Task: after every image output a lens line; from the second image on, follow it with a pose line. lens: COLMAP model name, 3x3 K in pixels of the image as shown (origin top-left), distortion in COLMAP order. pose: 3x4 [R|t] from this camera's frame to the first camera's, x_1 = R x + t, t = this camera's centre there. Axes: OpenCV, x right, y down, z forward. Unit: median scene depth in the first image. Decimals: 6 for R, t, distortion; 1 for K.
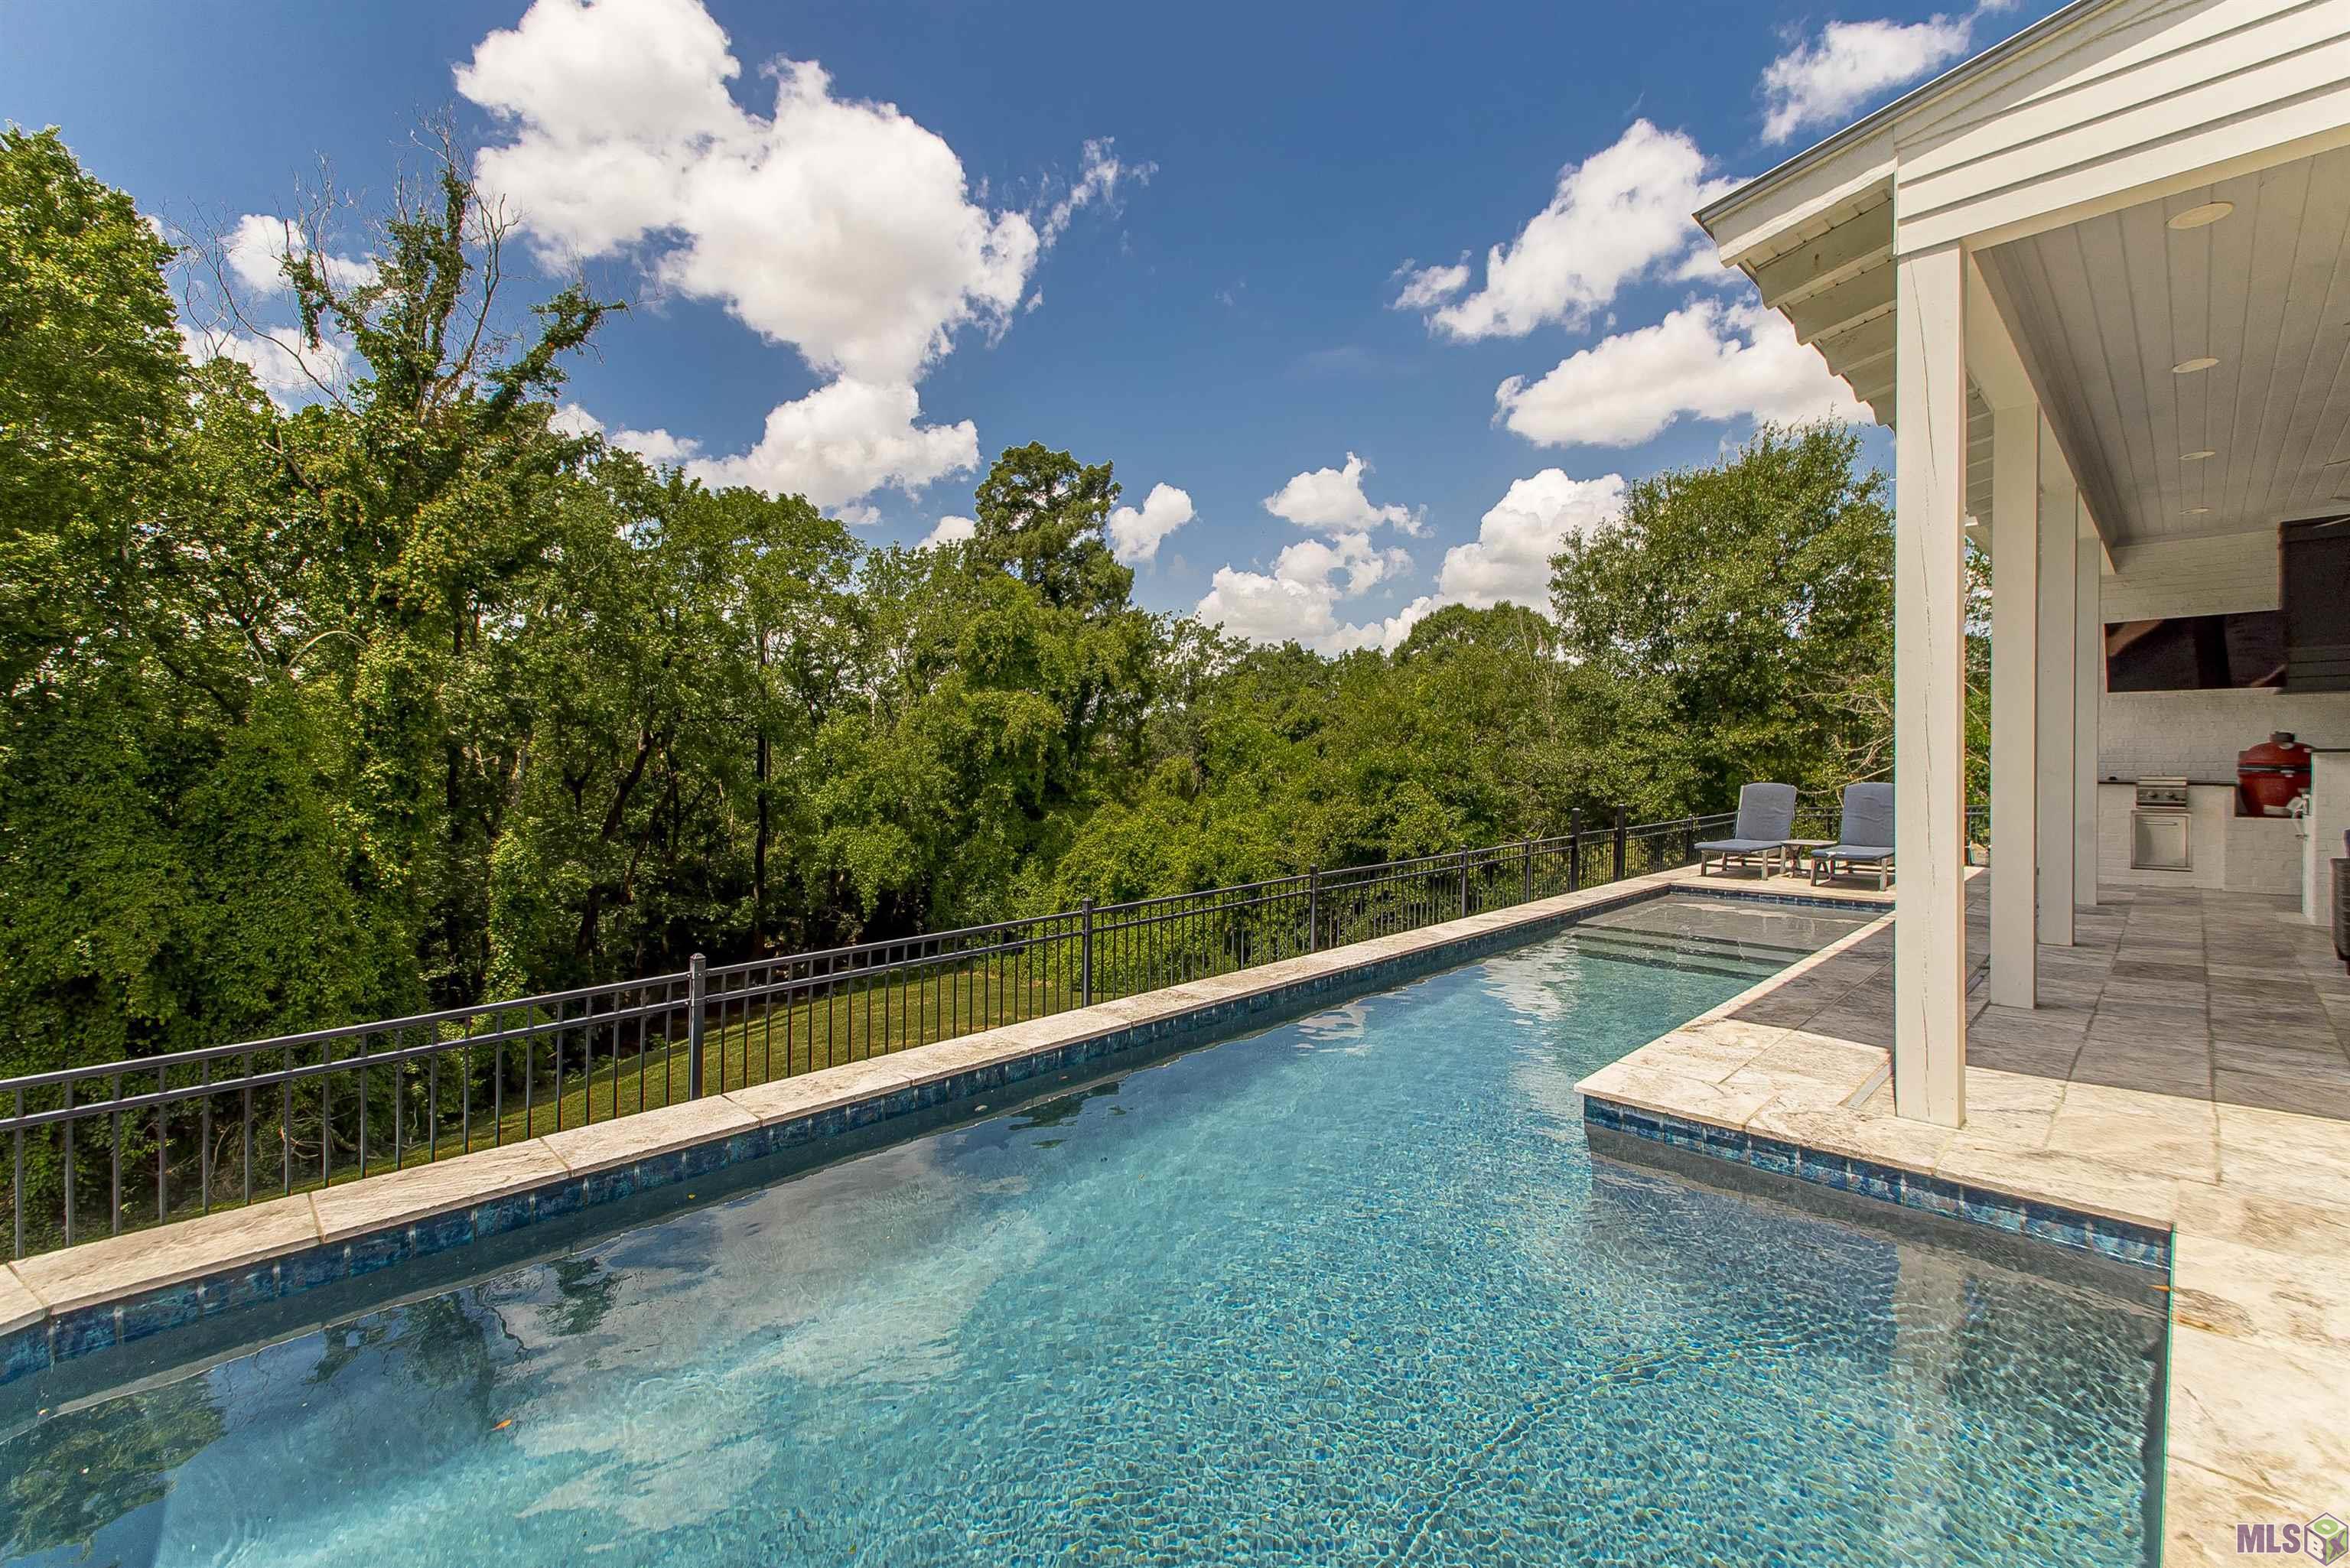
lens RADIAL K [[994.6, 0, 1211.4], [0, 994.6, 773.4], [0, 0, 1]] dist [0.014514, -0.009872]
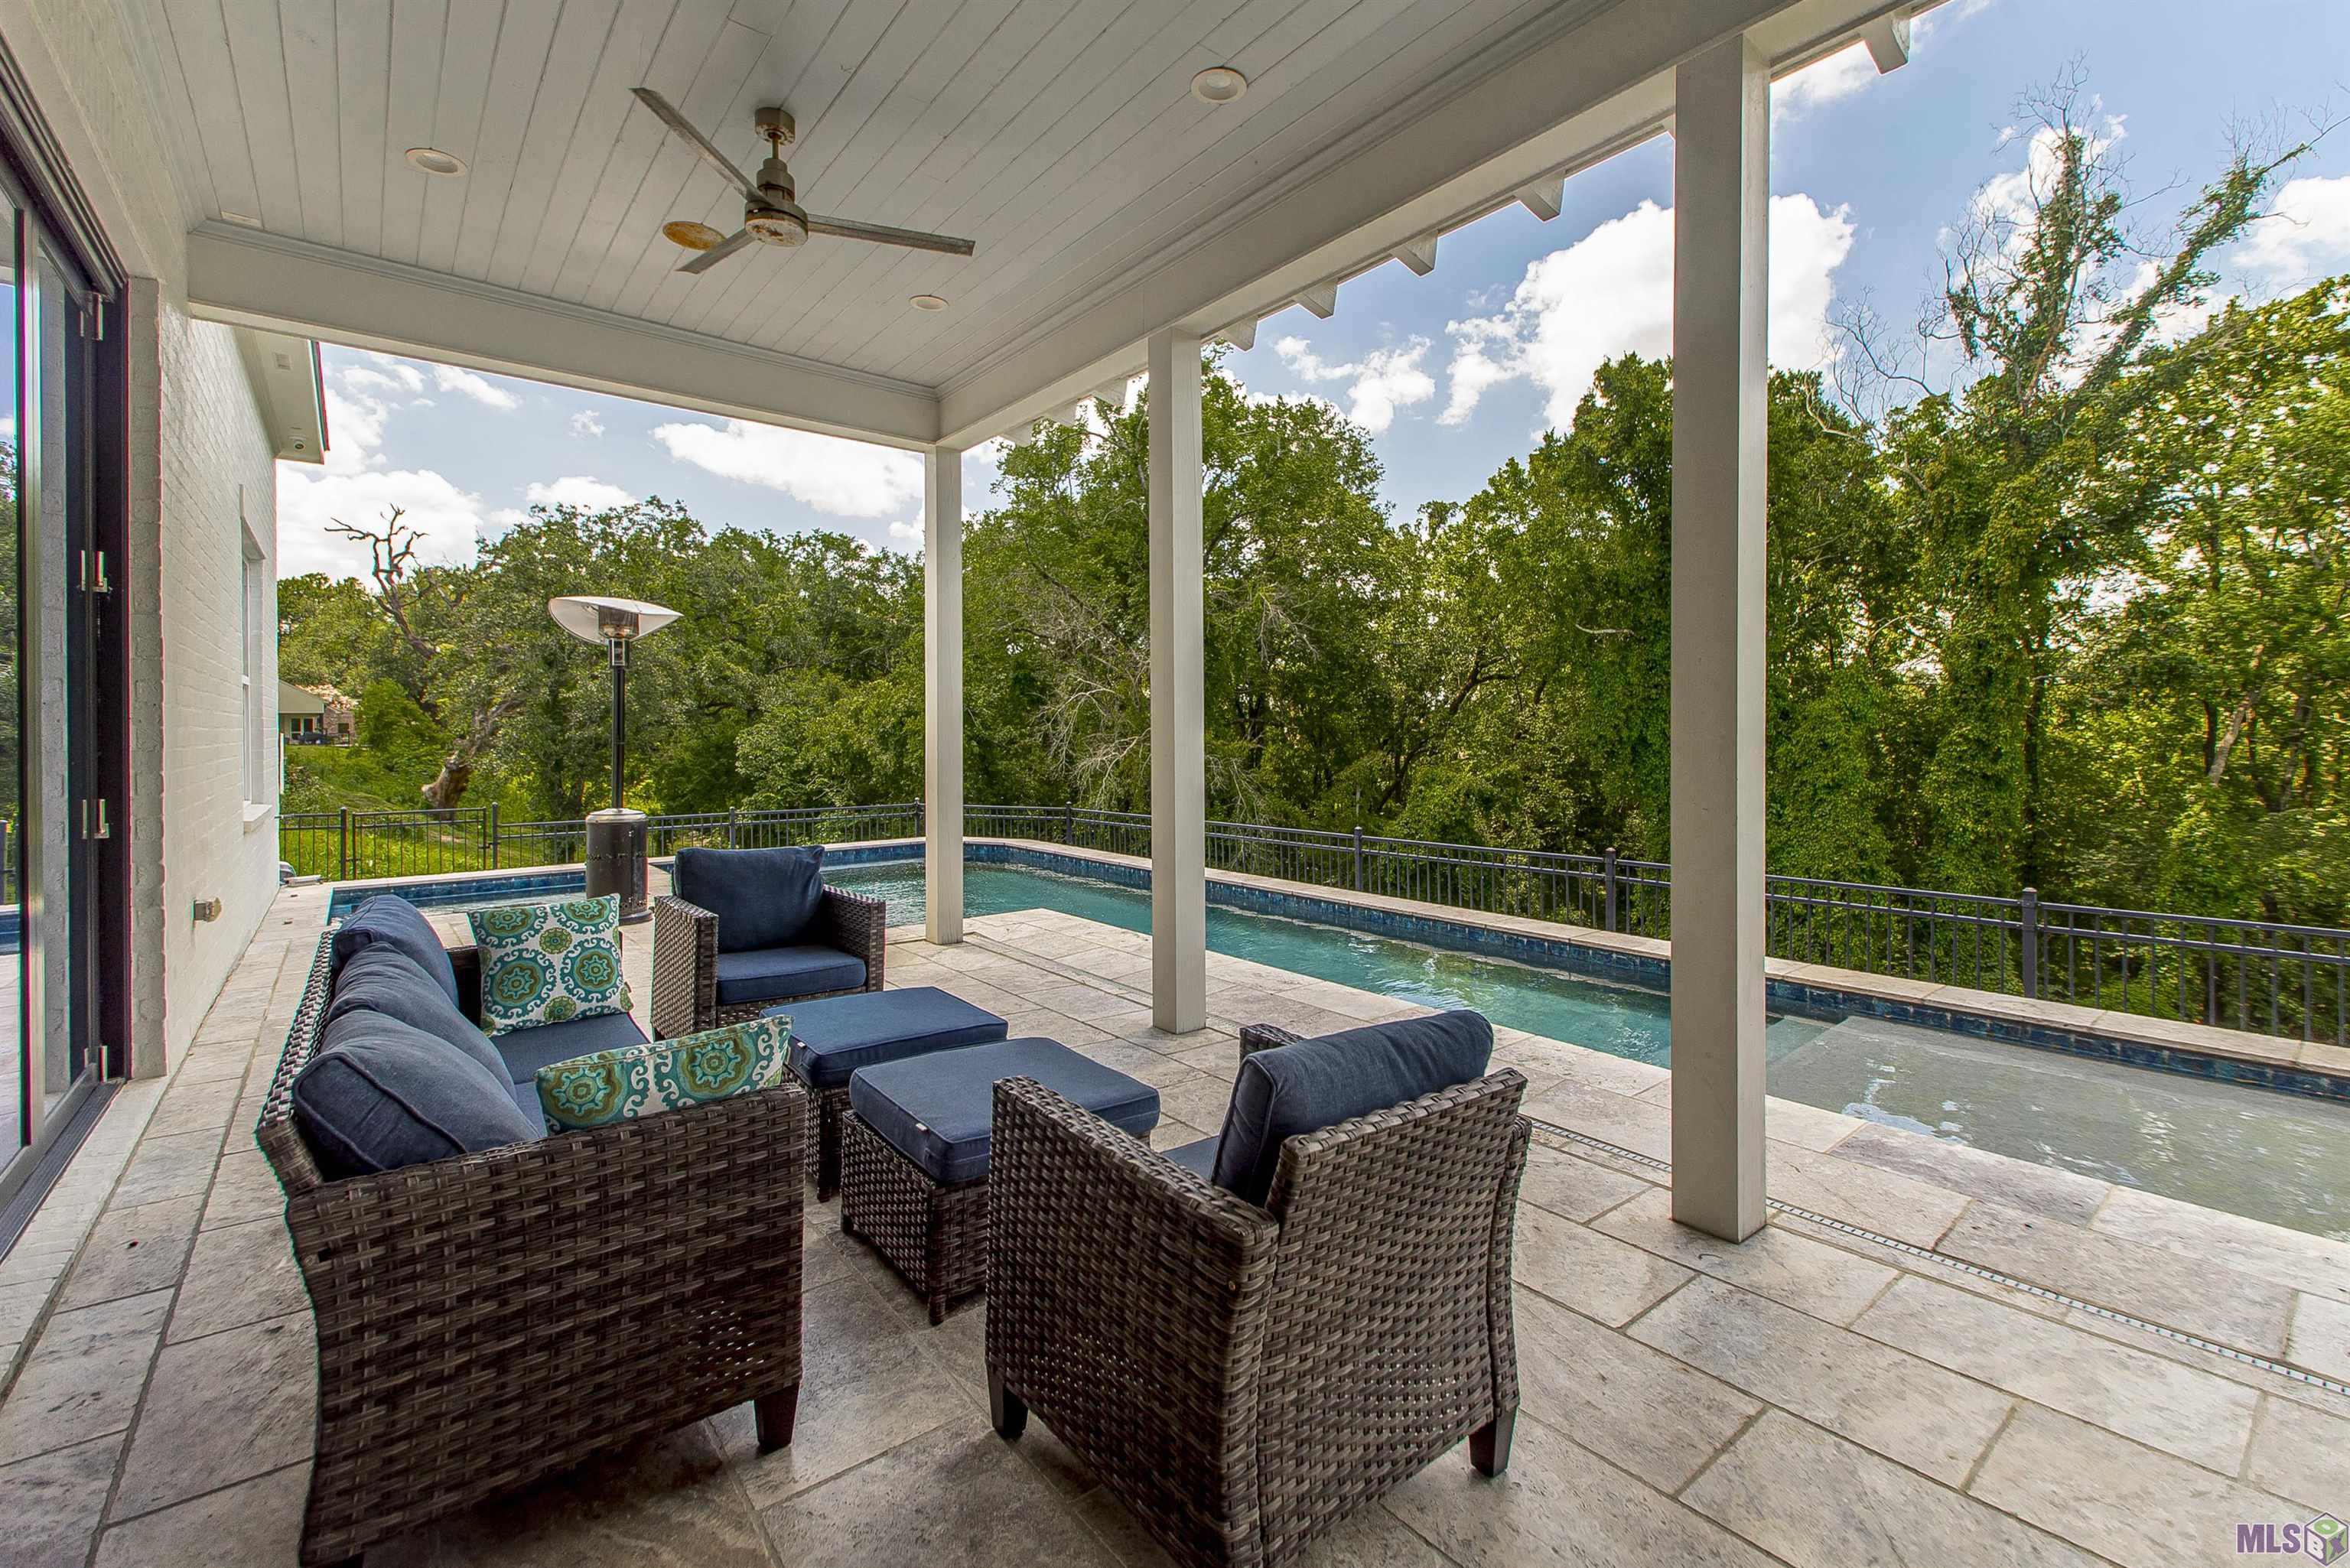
lens RADIAL K [[1007.7, 0, 1166.4], [0, 1007.7, 737.0], [0, 0, 1]] dist [0.010963, -0.006065]
pose [[-0.117039, 0.015252, -0.993010, 0.317805], [-0.011126, 0.999799, 0.016668, -0.006790], [0.993065, 0.012999, -0.116845, 0.211243]]
